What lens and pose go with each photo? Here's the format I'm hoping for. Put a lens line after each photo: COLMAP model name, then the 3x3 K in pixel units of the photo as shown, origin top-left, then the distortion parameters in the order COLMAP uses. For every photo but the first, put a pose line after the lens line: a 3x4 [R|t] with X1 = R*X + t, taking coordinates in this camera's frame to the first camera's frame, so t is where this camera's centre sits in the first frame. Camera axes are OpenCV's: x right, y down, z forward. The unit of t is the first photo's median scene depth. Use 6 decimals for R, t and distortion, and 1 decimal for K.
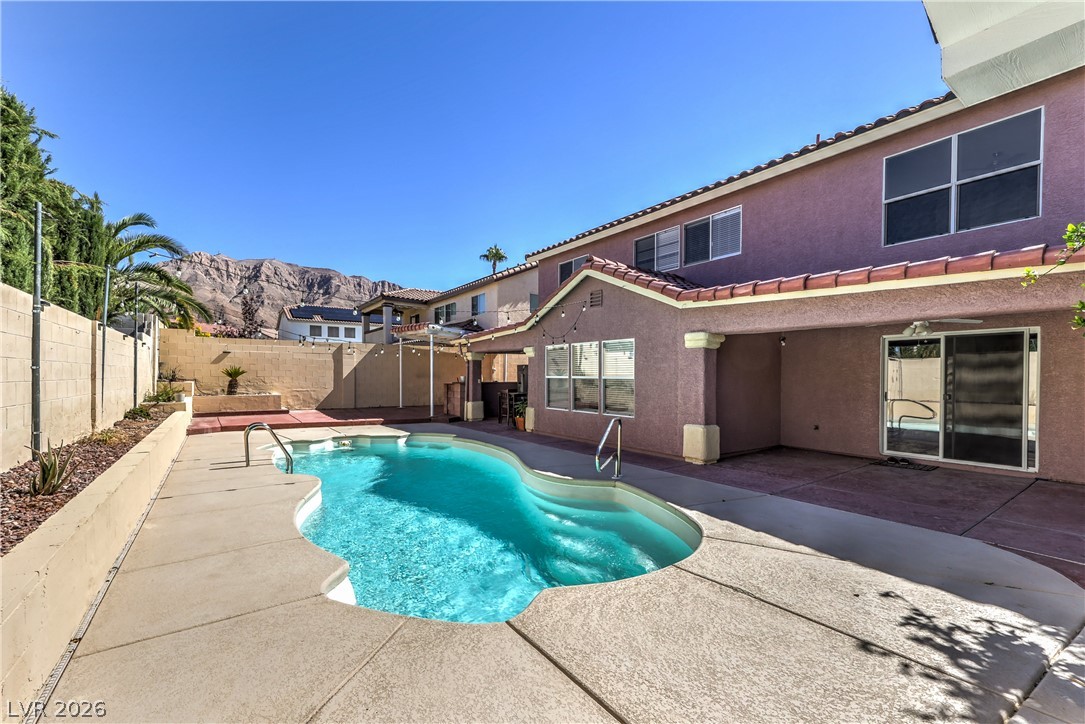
lens RADIAL K [[440.2, 0, 530.6], [0, 440.2, 380.1], [0, 0, 1]] dist [0.002205, -0.000290]
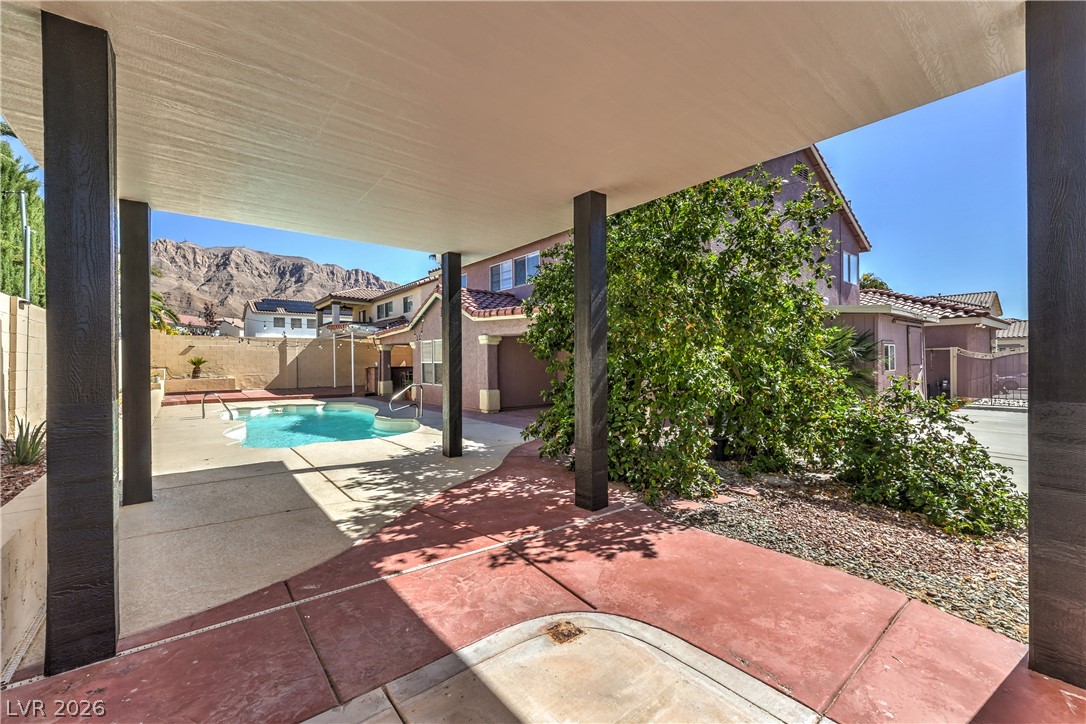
lens RADIAL K [[440.6, 0, 548.8], [0, 440.6, 357.9], [0, 0, 1]] dist [0.002205, -0.000290]
pose [[0.997230, -0.011280, 0.073522, 0.274055], [0.012465, 0.999799, -0.015683, 0.005311], [-0.073330, 0.016556, 0.997170, -0.386903]]
